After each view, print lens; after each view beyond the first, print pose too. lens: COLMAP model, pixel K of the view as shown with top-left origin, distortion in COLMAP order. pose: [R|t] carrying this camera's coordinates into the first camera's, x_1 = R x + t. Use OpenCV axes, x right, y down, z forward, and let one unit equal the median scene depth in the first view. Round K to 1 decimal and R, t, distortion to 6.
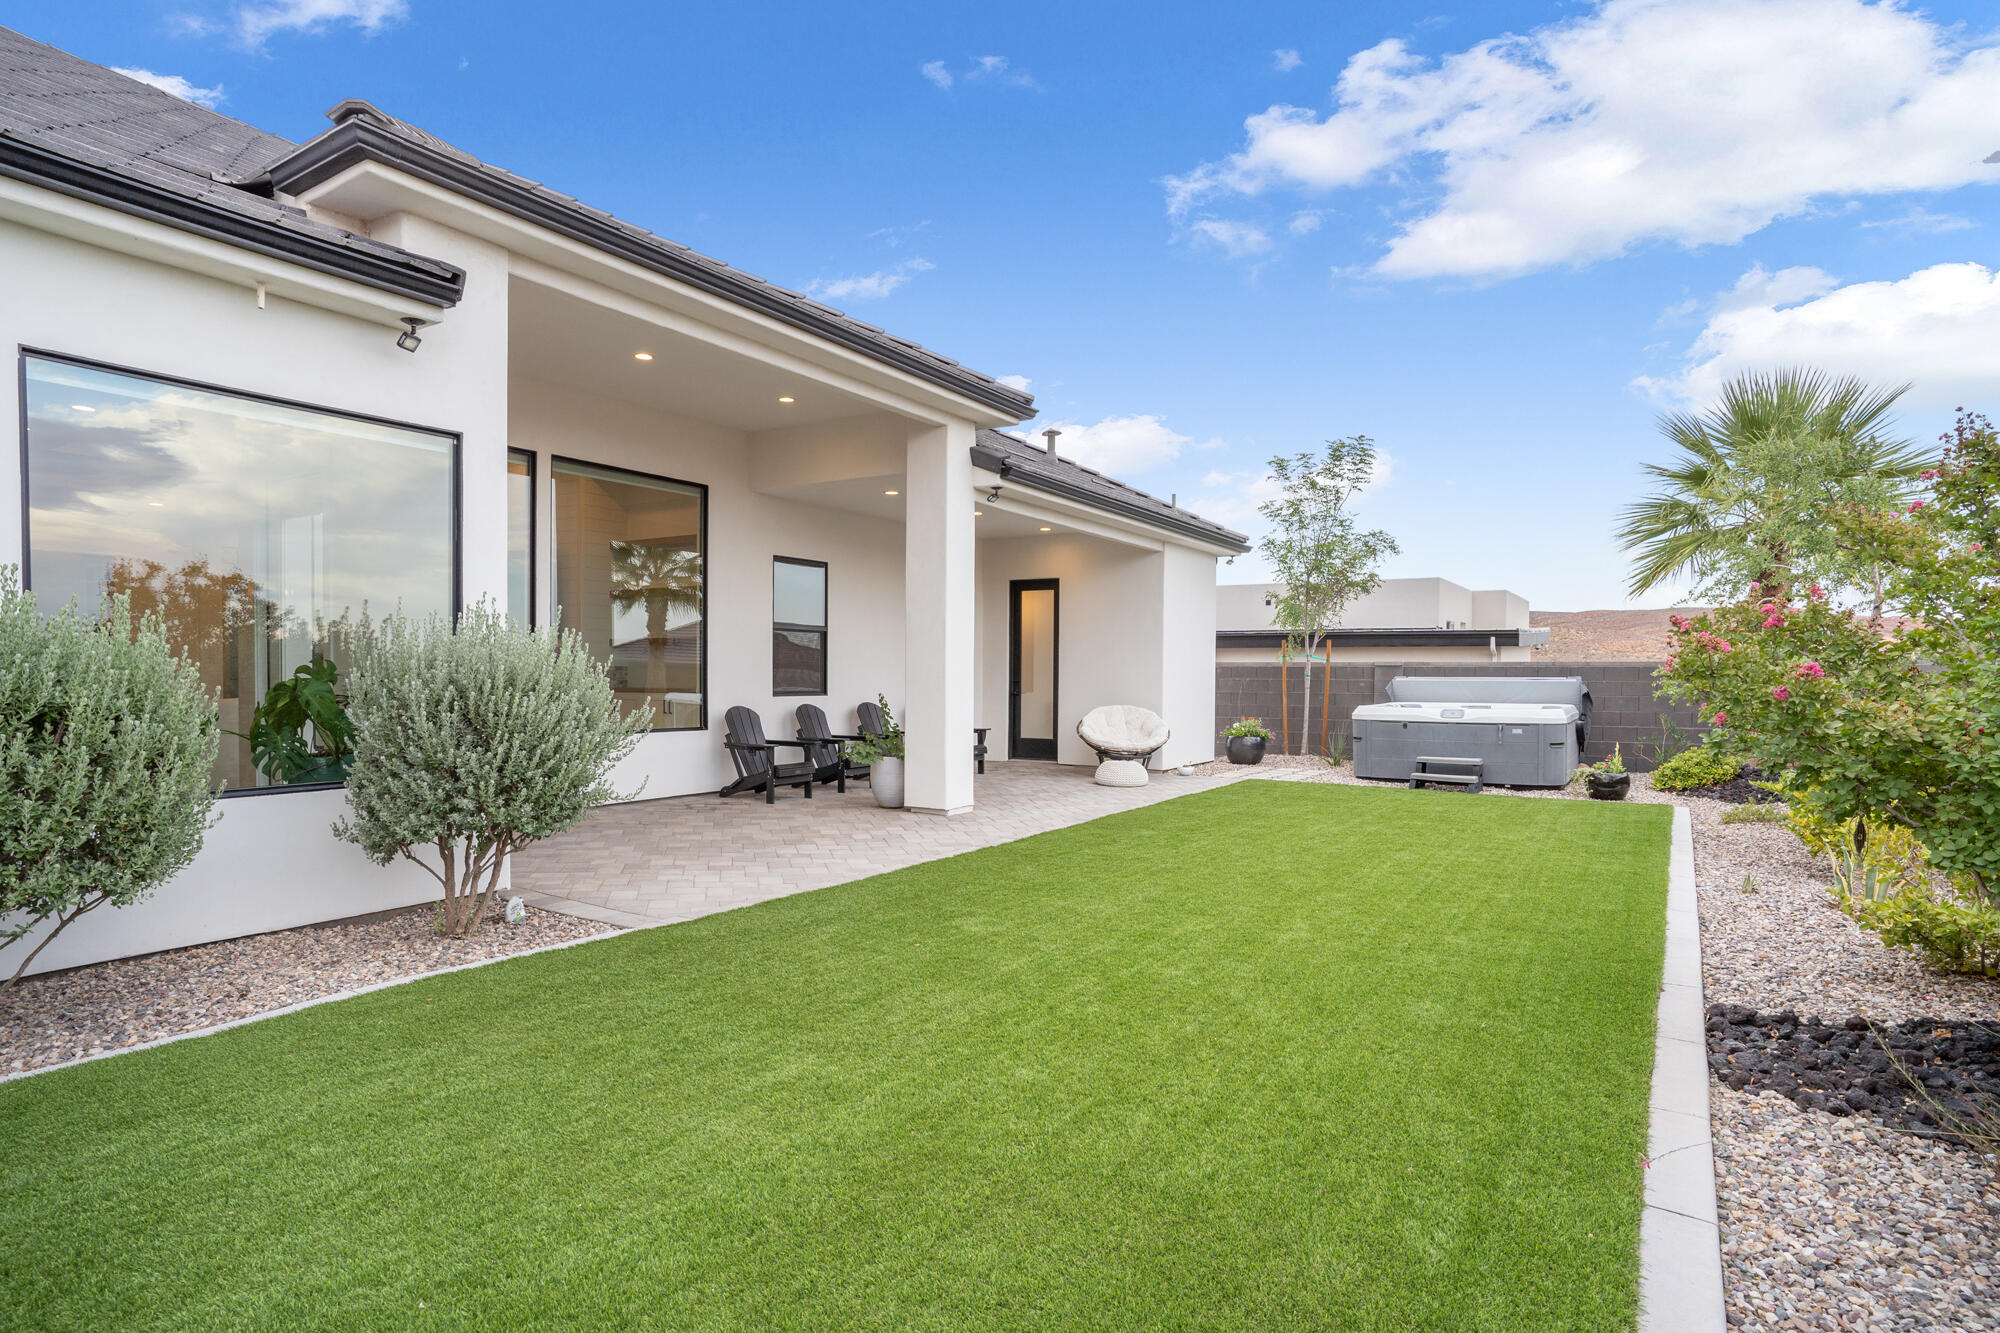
lens RADIAL K [[1092.9, 0, 1000.0], [0, 1092.9, 666.5], [0, 0, 1]] dist [-0.059875, 0.047640]
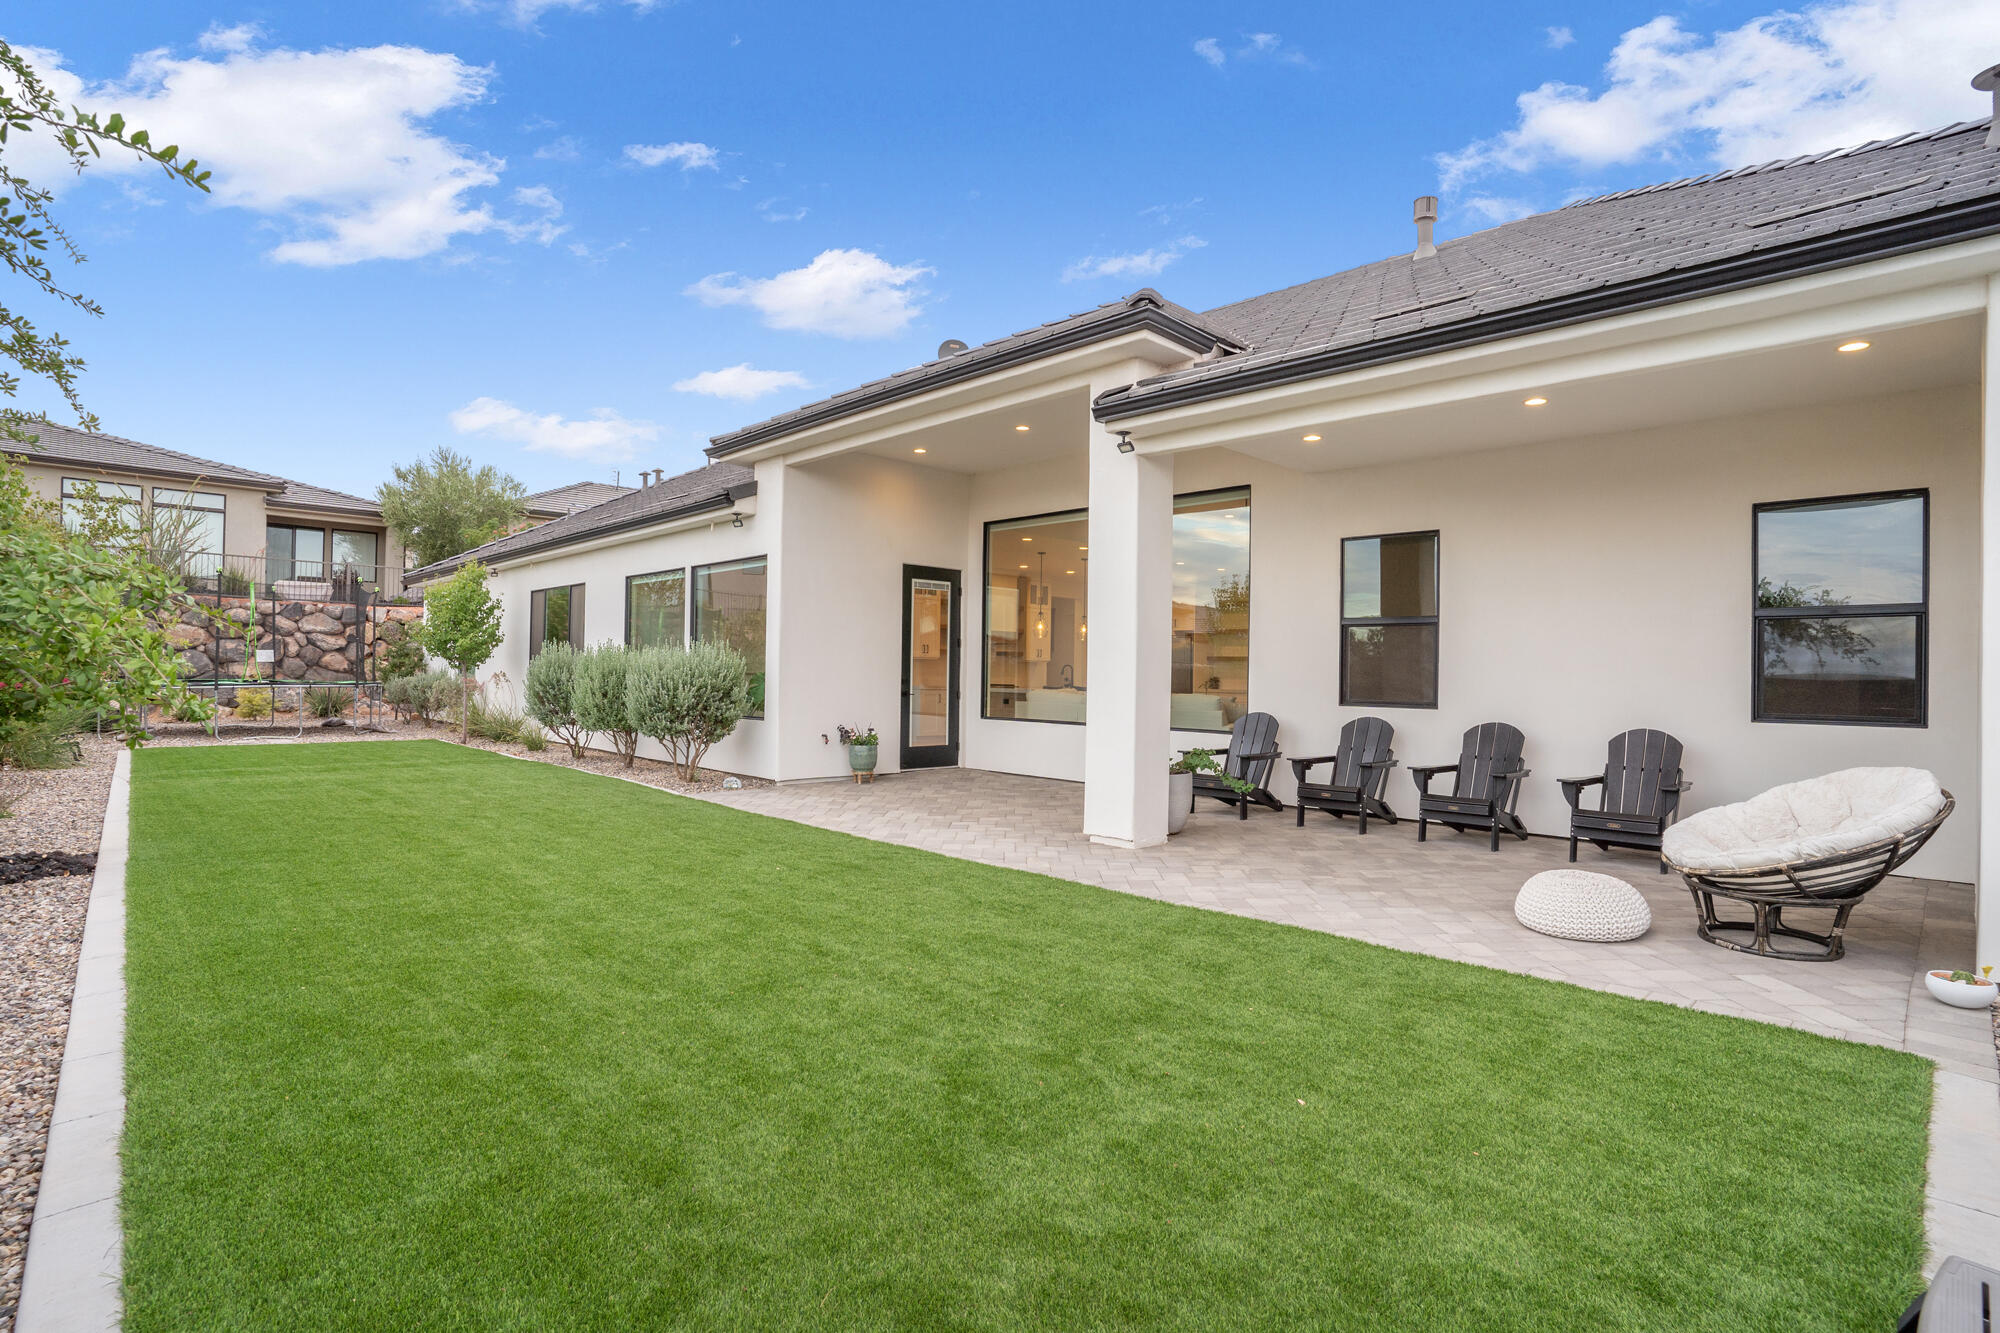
lens RADIAL K [[1006.0, 0, 1000.0], [0, 1006.0, 666.5], [0, 0, 1]] dist [-0.076316, 0.036383]
pose [[-0.268912, -0.003969, -0.963157, 0.608714], [-0.009563, 0.999953, -0.001451, 0.000241], [0.963117, 0.008821, -0.268938, 0.951384]]
